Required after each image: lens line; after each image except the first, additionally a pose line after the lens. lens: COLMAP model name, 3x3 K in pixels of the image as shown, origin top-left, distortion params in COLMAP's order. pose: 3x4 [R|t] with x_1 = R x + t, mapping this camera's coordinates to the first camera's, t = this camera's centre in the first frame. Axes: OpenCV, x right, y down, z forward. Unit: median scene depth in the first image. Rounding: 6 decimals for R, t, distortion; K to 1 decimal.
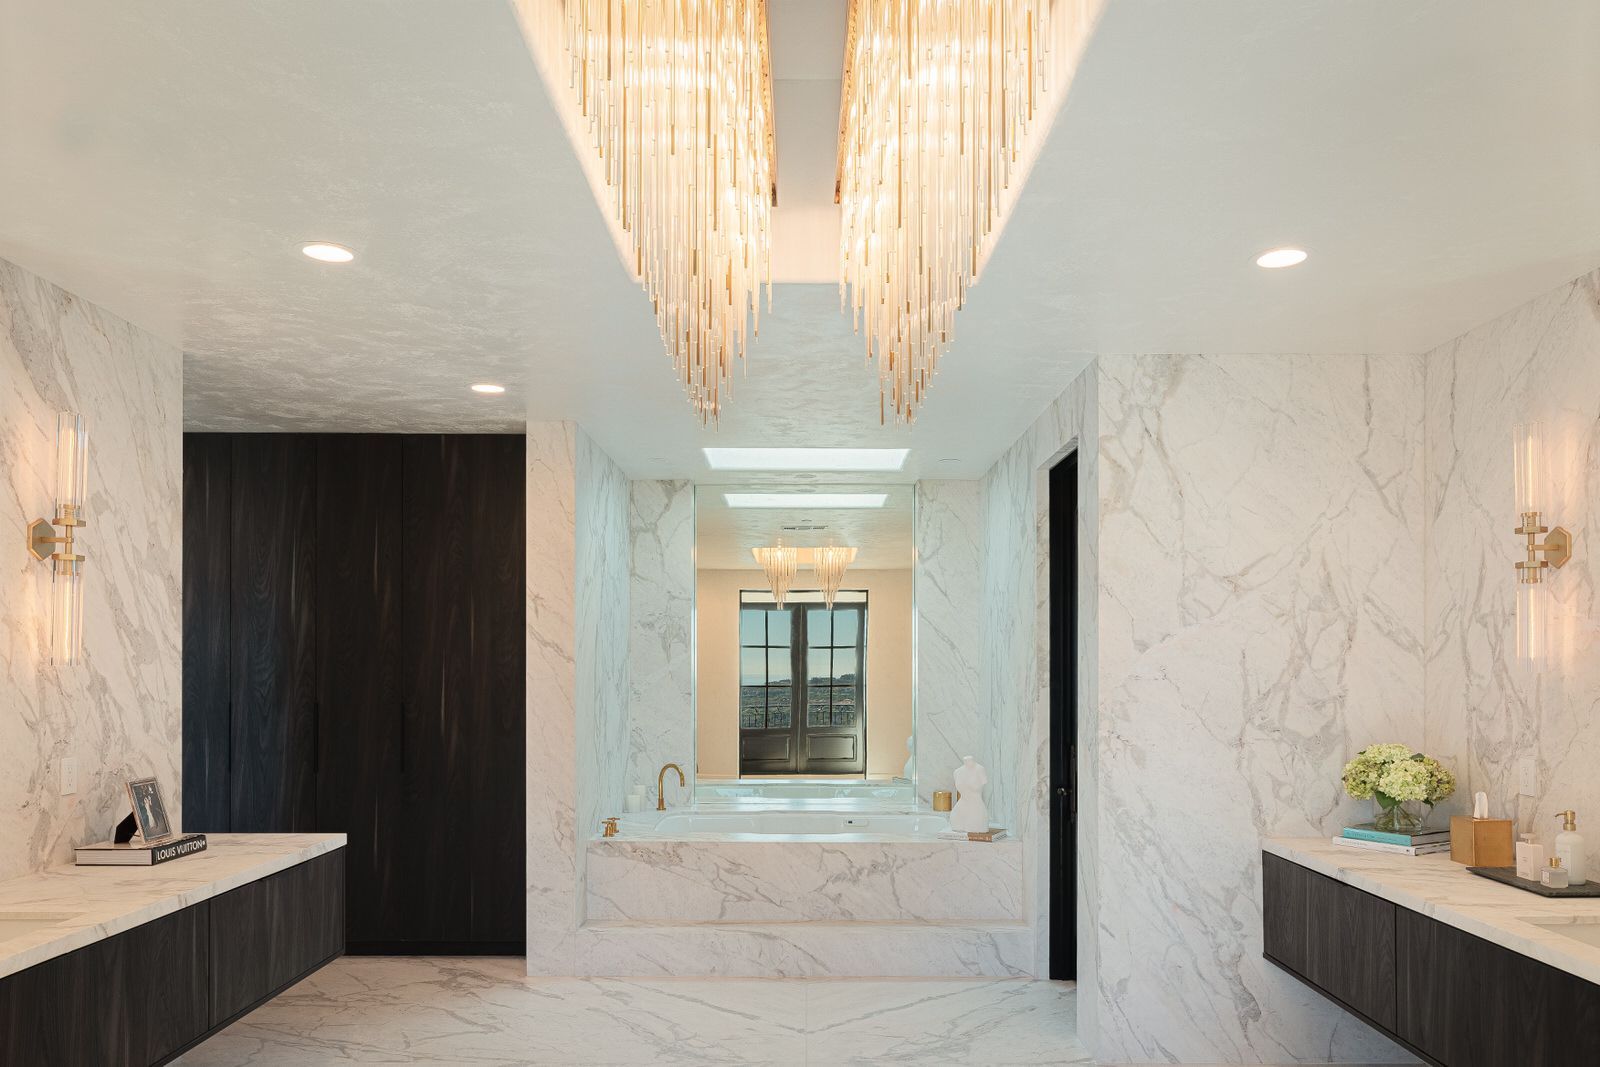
lens RADIAL K [[1140.5, 0, 802.4], [0, 1140.5, 662.7], [0, 0, 1]] dist [0.001499, 0.001009]
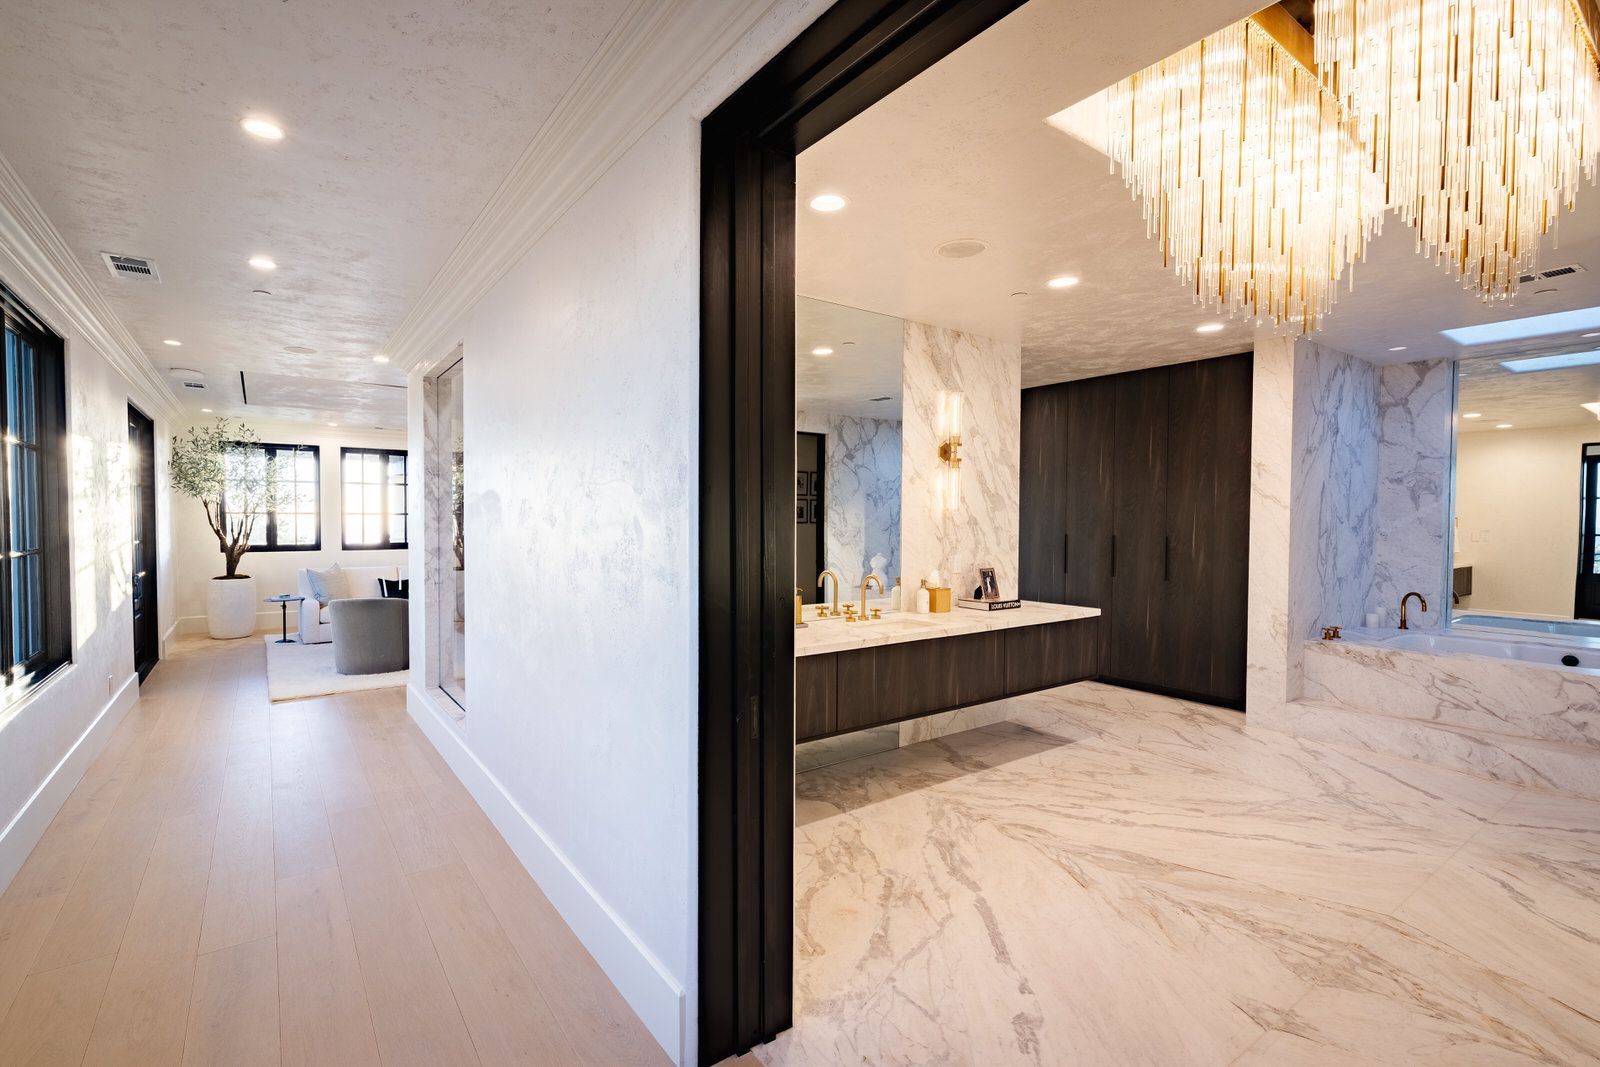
lens RADIAL K [[711.9, 0, 760.2], [0, 711.9, 530.5], [0, 0, 1]] dist [0.001238, 0.000271]
pose [[0.569758, 0.016090, -0.821655, 0.148728], [0.001178, 0.999791, 0.020396, 0.006667], [0.821811, -0.012589, 0.569620, -0.026002]]
